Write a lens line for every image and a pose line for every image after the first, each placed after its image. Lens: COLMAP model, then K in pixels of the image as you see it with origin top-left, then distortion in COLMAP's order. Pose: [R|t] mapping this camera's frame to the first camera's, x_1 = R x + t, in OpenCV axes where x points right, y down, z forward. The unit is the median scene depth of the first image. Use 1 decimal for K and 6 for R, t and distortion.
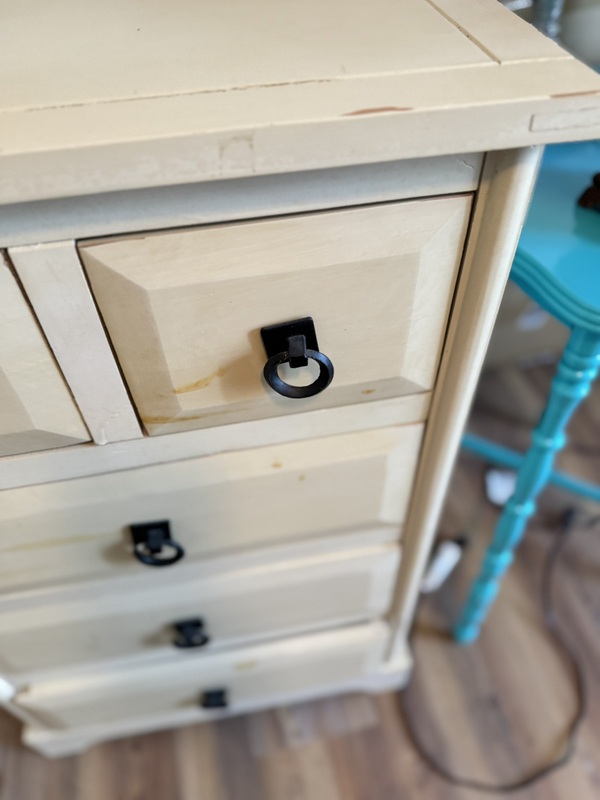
lens RADIAL K [[591.7, 0, 297.4], [0, 591.7, 400.9], [0, 0, 1]] dist [0.073610, -0.136654]
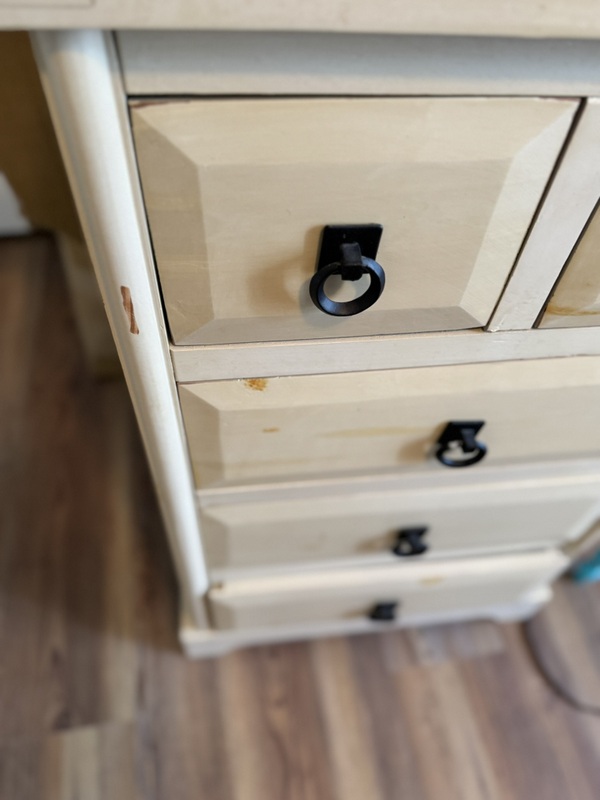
lens RADIAL K [[591.7, 0, 297.4], [0, 591.7, 400.9], [0, 0, 1]] dist [0.073610, -0.136654]
pose [[0.994679, 0.093331, 0.043627, -0.578064], [-0.096440, 0.992463, 0.075611, 0.121806], [-0.036241, -0.079416, 0.996183, 0.019989]]
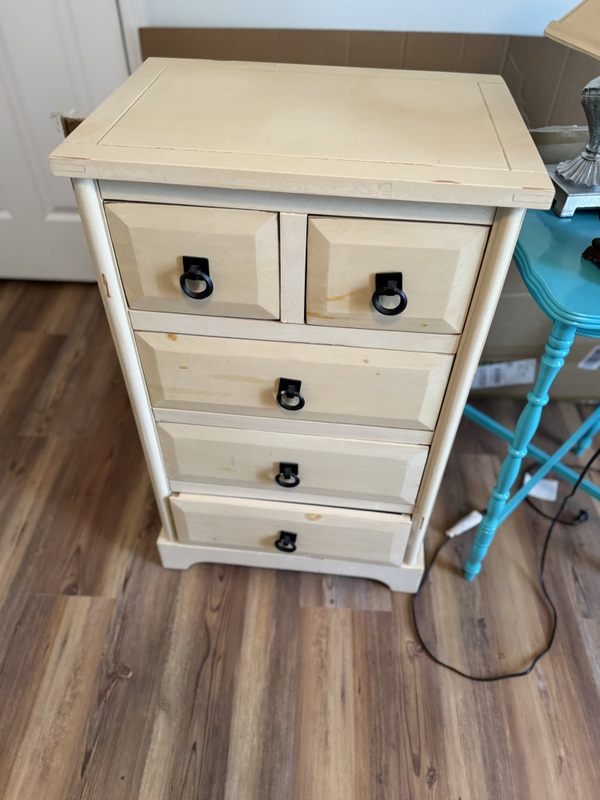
lens RADIAL K [[585.6, 0, 300.0], [0, 585.6, 400.0], [0, 0, 1]] dist [0.104526, -0.135391]
pose [[0.961302, 0.223935, -0.160470, 0.081320], [-0.234089, 0.971069, -0.047194, 0.342376], [0.145260, 0.082932, 0.985912, -0.758025]]
